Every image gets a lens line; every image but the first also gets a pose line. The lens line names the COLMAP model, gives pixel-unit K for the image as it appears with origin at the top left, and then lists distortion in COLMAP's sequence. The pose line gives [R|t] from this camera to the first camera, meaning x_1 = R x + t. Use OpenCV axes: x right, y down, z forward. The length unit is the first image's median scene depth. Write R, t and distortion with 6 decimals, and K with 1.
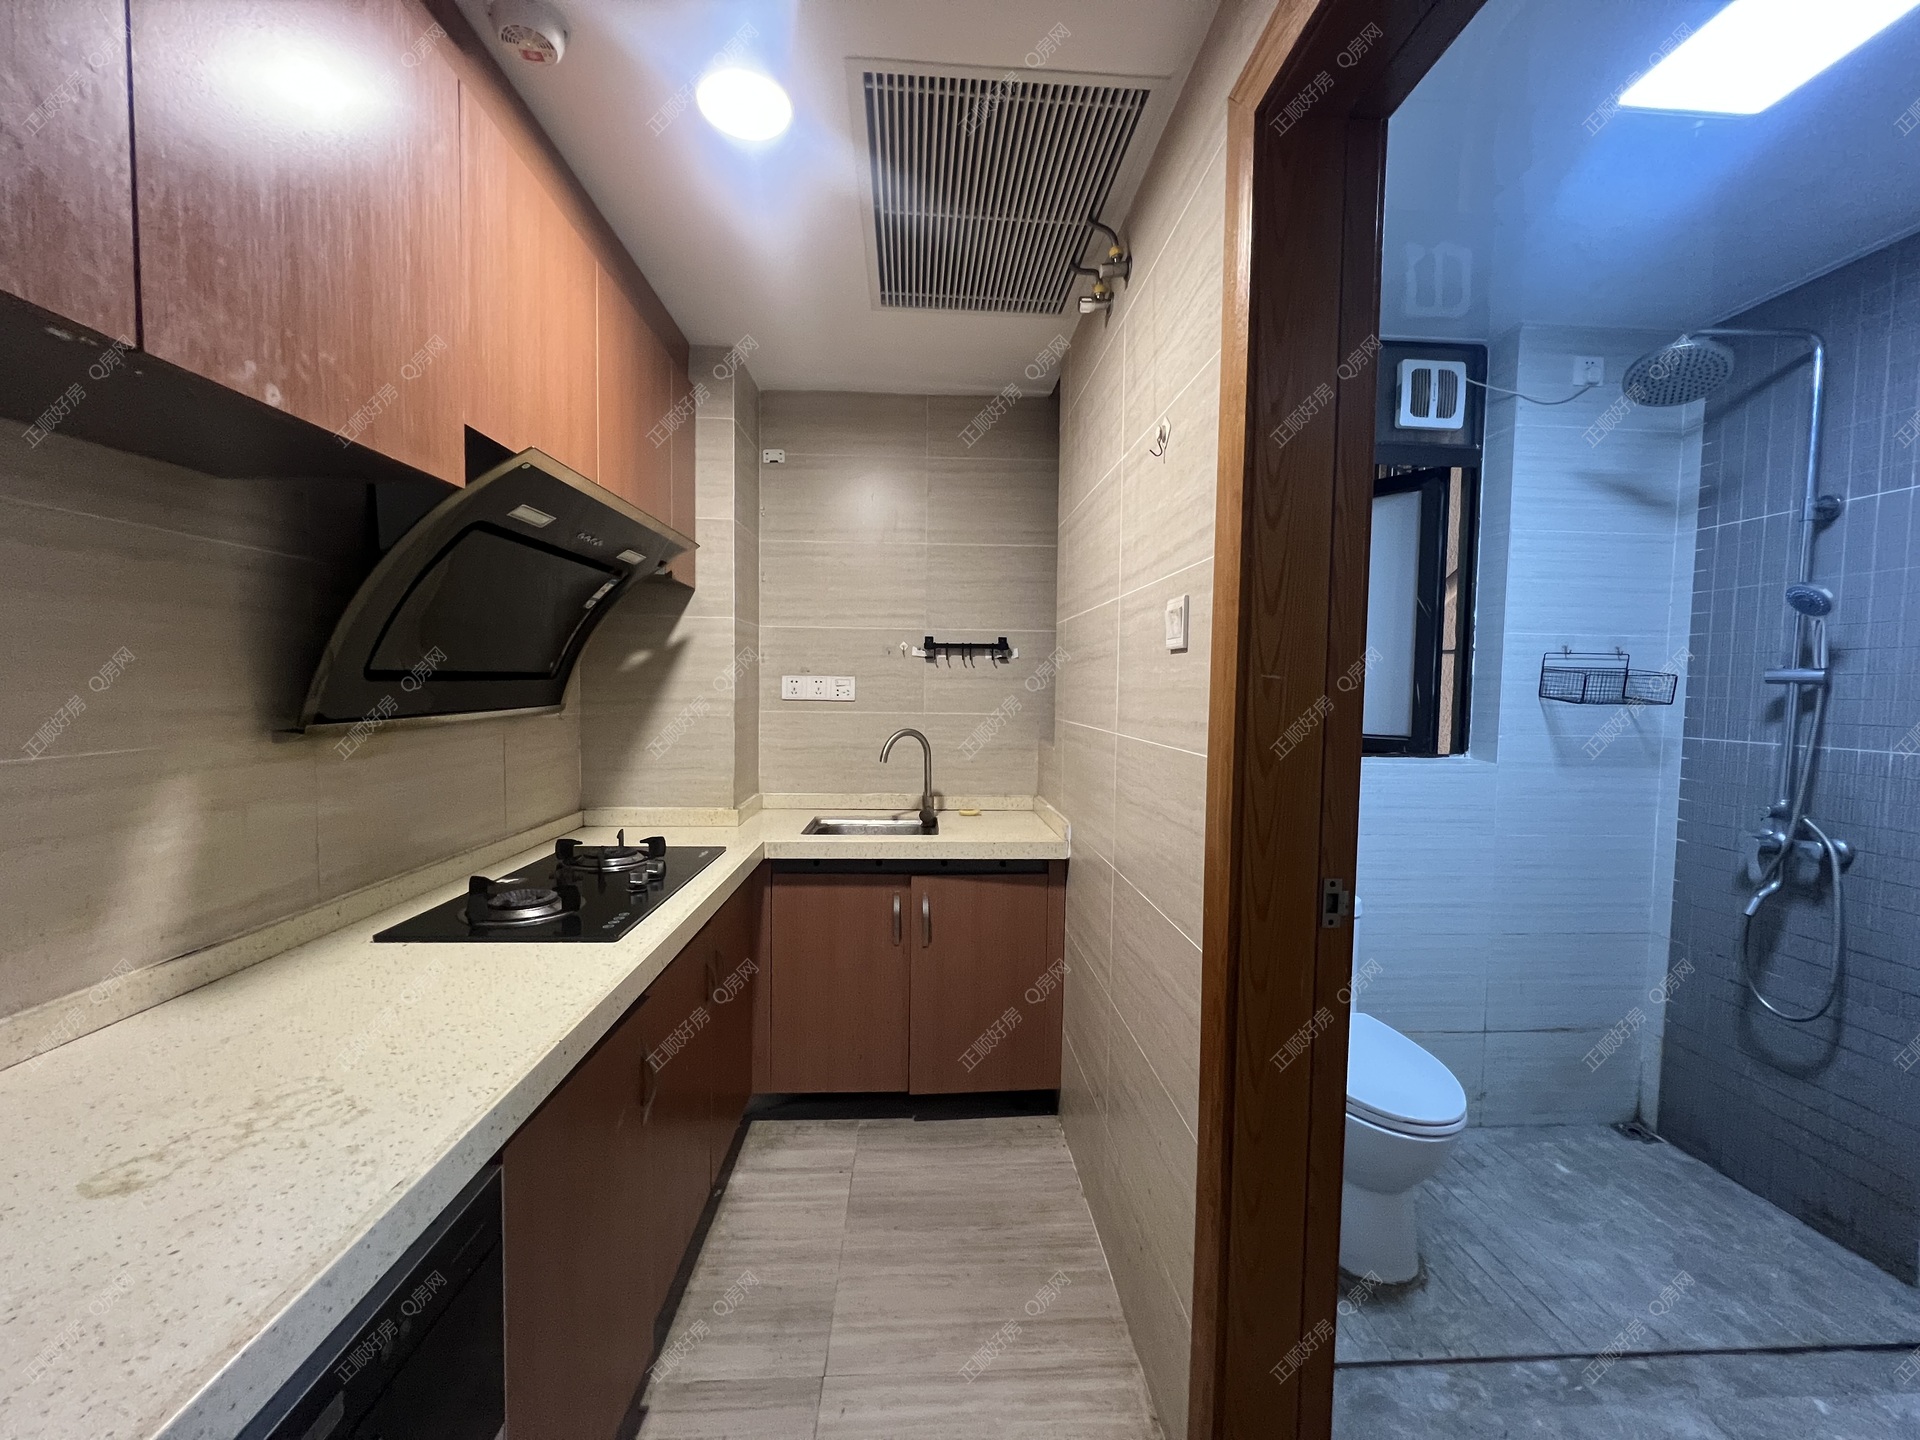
lens RADIAL K [[763.5, 0, 965.1], [0, 763.5, 725.7], [0, 0, 1]] dist [-0.001900, 0.000820]
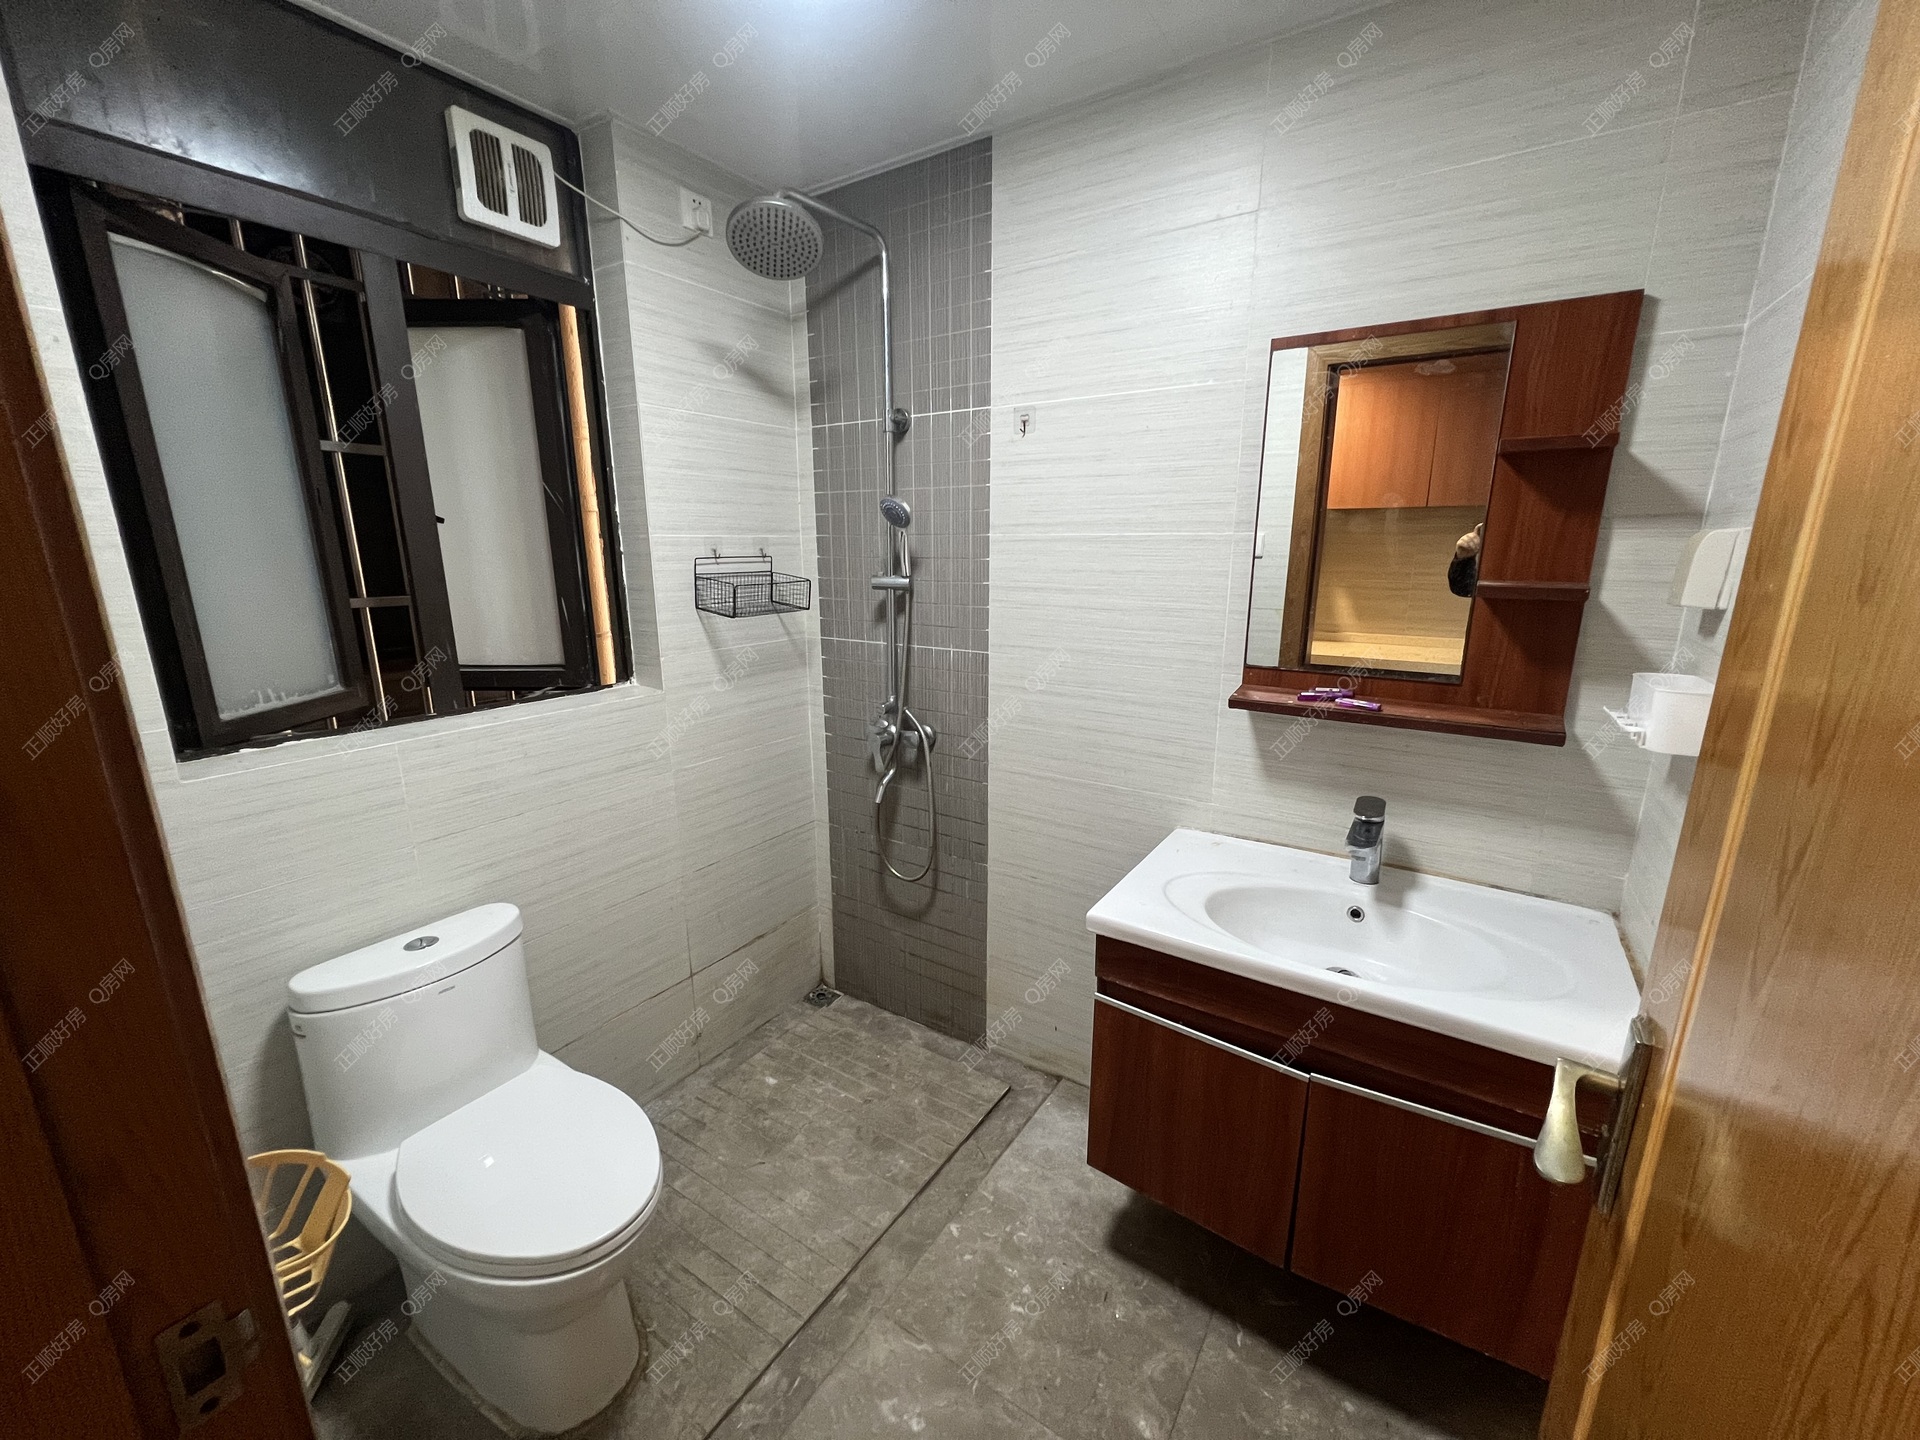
lens RADIAL K [[763.5, 0, 957.7], [0, 763.5, 727.2], [0, 0, 1]] dist [-0.001900, 0.000820]
pose [[0.602245, -0.203101, 0.772044, 0.276386], [0.052470, 0.975075, 0.215582, -0.096822], [-0.796585, -0.089324, 0.597891, 0.267621]]
